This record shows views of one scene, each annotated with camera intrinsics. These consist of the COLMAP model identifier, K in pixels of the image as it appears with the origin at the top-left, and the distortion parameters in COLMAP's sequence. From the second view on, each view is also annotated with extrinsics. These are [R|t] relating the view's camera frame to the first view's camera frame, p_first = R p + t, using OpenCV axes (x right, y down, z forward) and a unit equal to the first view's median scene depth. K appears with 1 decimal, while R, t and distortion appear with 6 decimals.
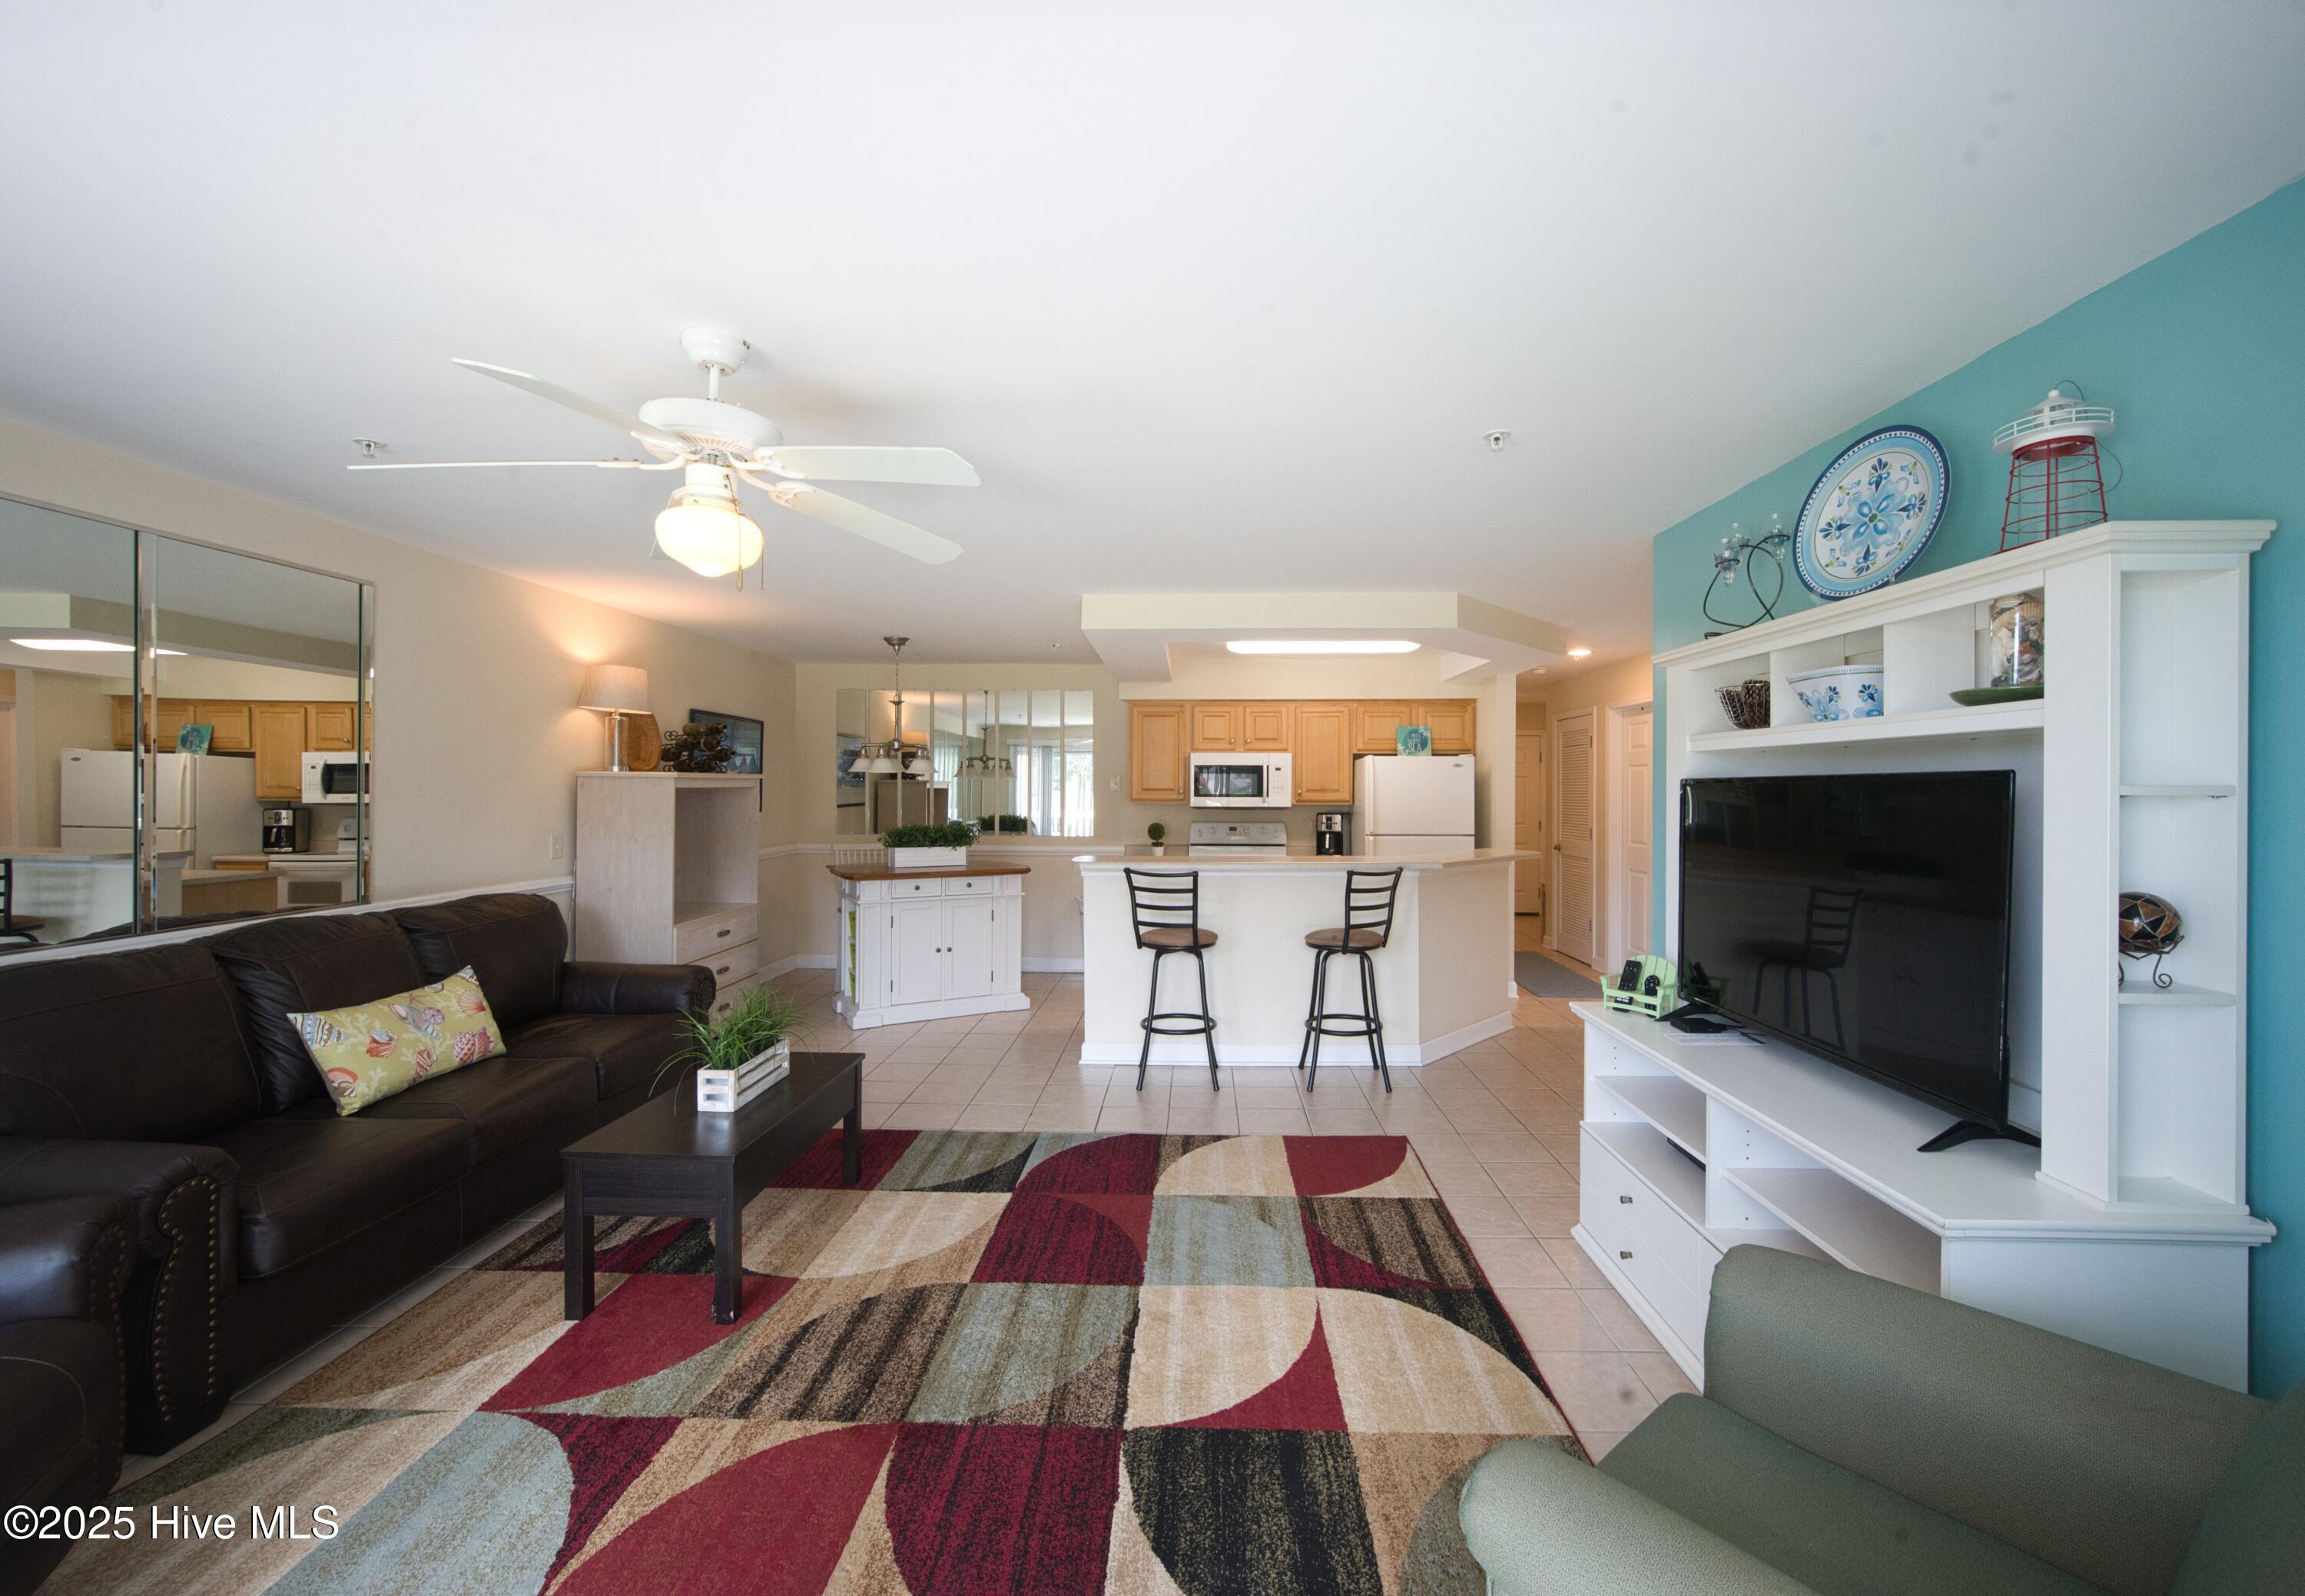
lens RADIAL K [[945.2, 0, 1171.6], [0, 945.2, 789.9], [0, 0, 1]] dist [-0.006441, 0.000995]
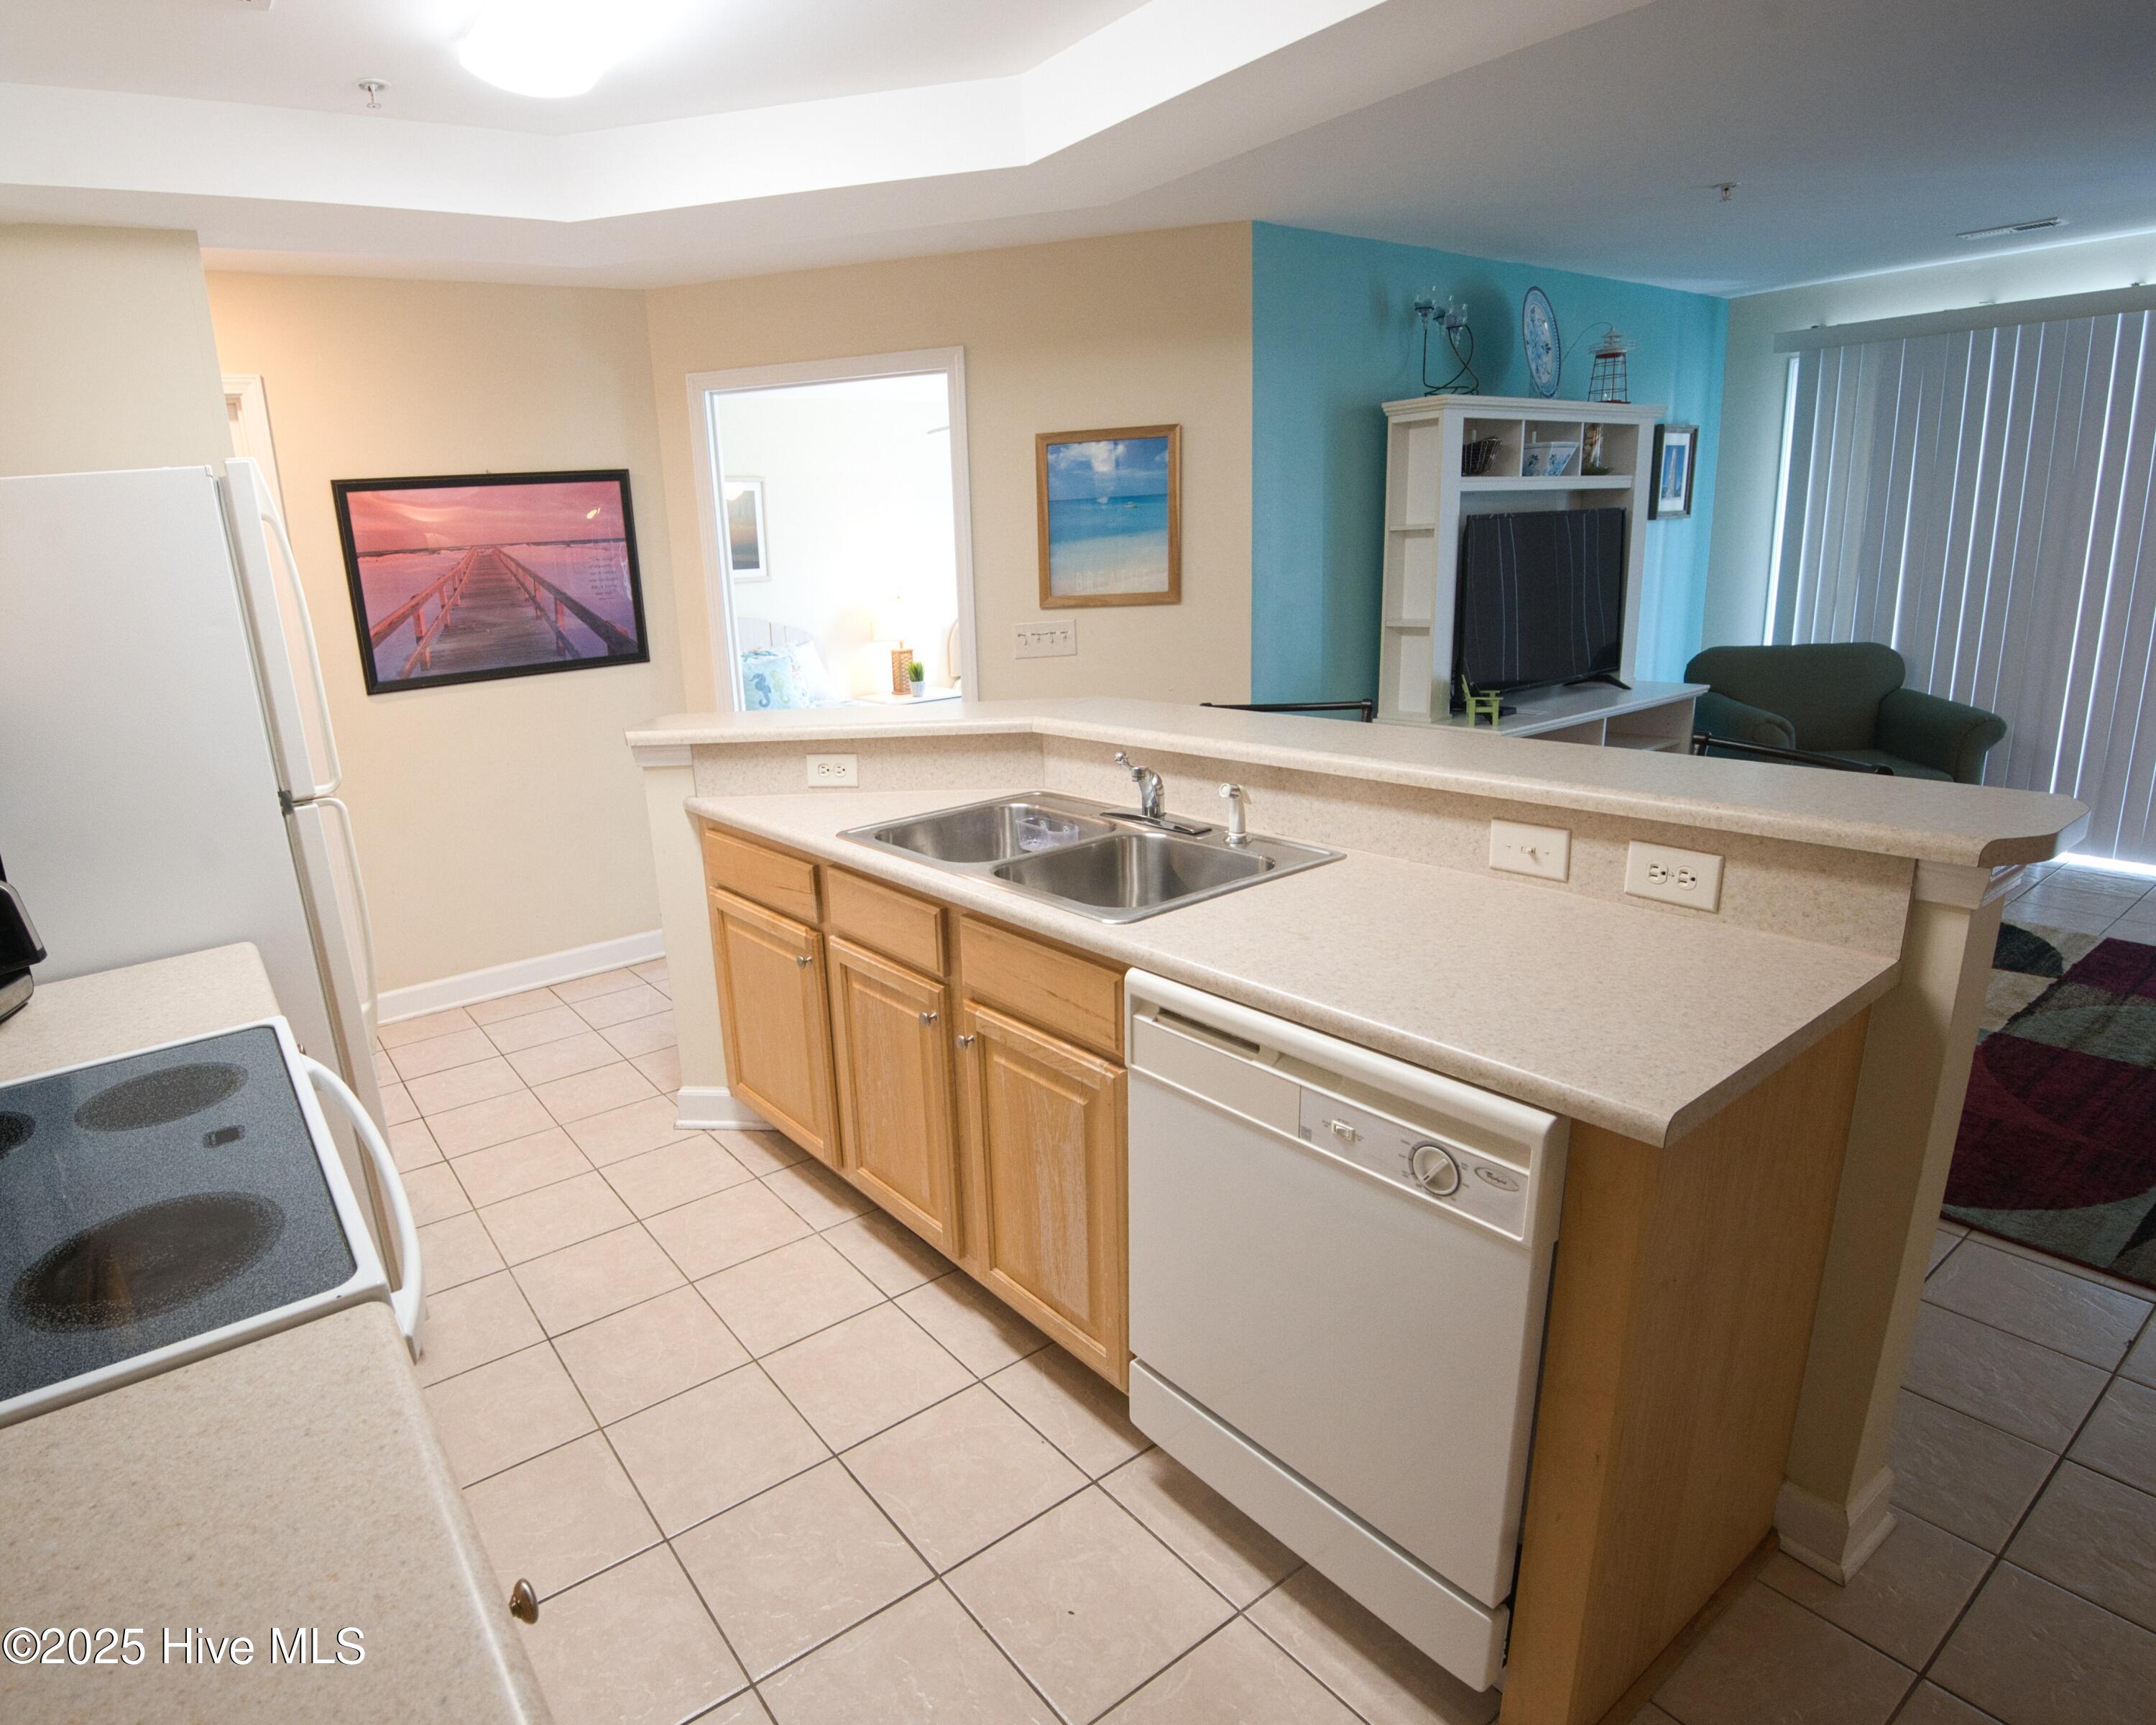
lens RADIAL K [[1179.5, 0, 895.8], [0, 1179.5, 861.8], [0, 0, 1]] dist [-0.047971, 0.000622]
pose [[-0.563156, -0.177265, 0.807113, -0.251447], [0.062602, 0.964762, 0.255569, -0.007697], [-0.823976, 0.194452, -0.532215, 2.122546]]
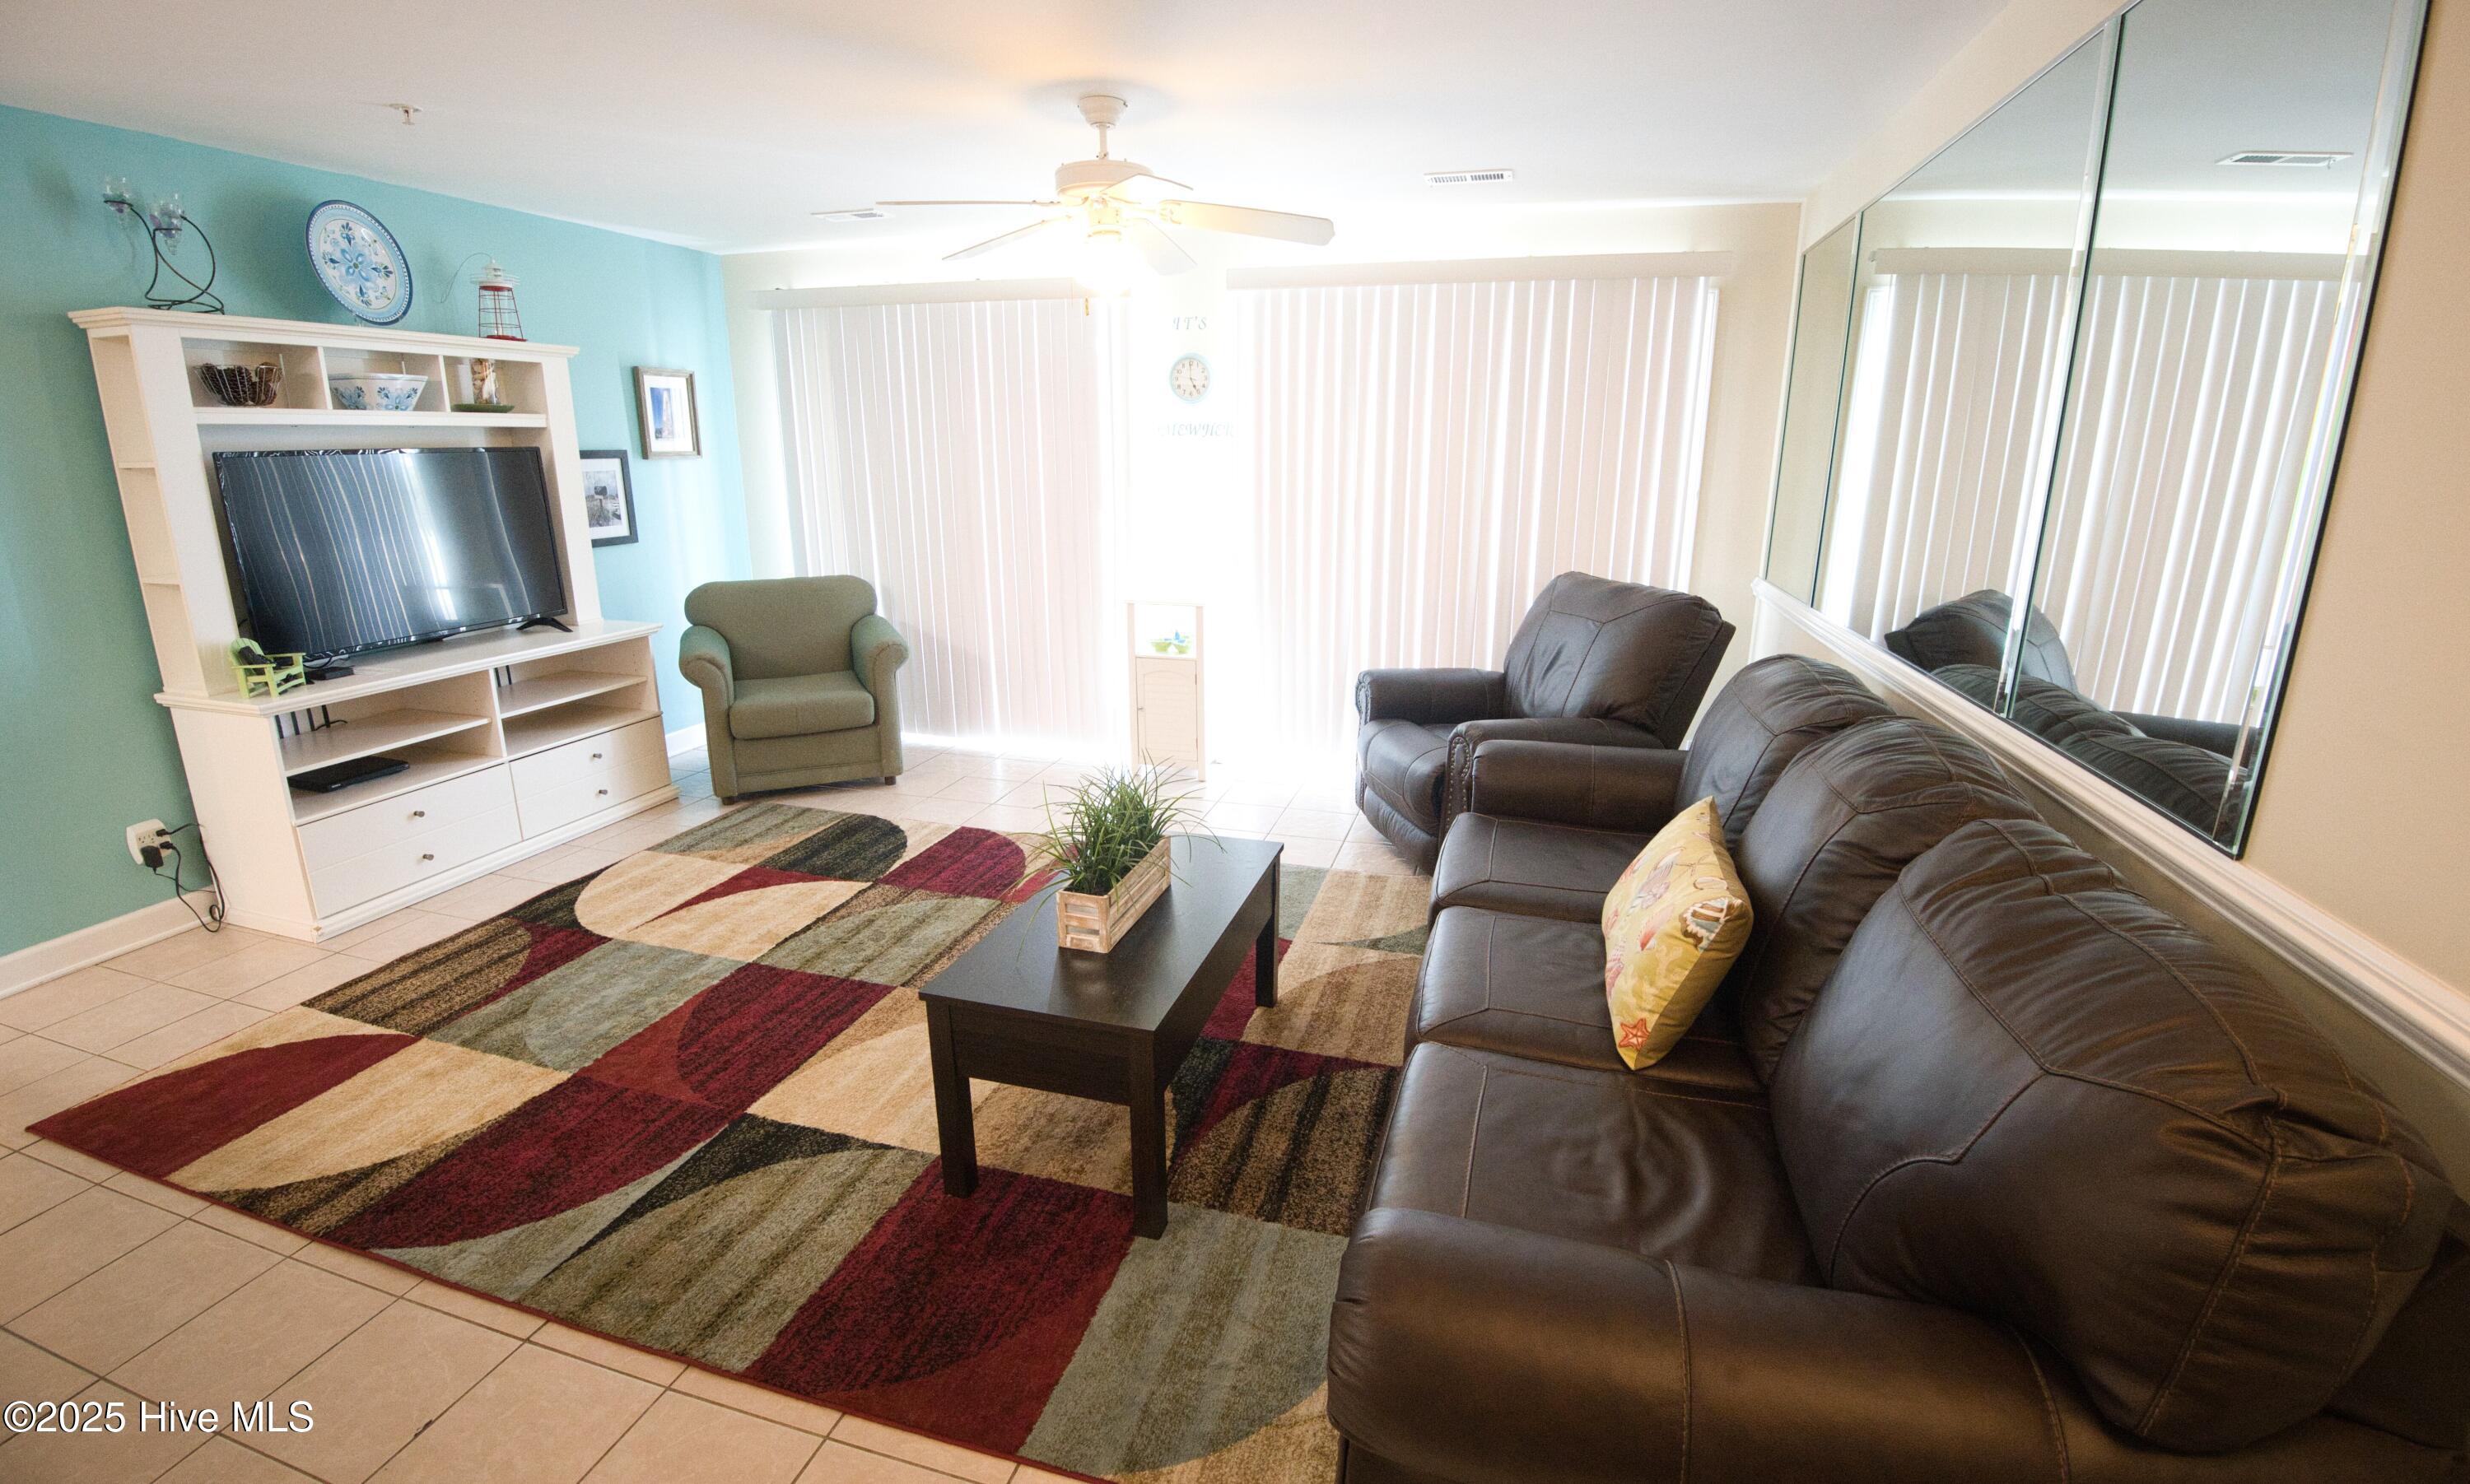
lens RADIAL K [[1052.1, 0, 1226.6], [0, 1052.1, 716.7], [0, 0, 1]] dist [-0.033436, -0.000837]
pose [[-0.966814, -0.068190, 0.246212, -0.665566], [-0.003901, 0.967549, 0.252653, -0.013952], [-0.255451, 0.243308, -0.935706, 1.568572]]
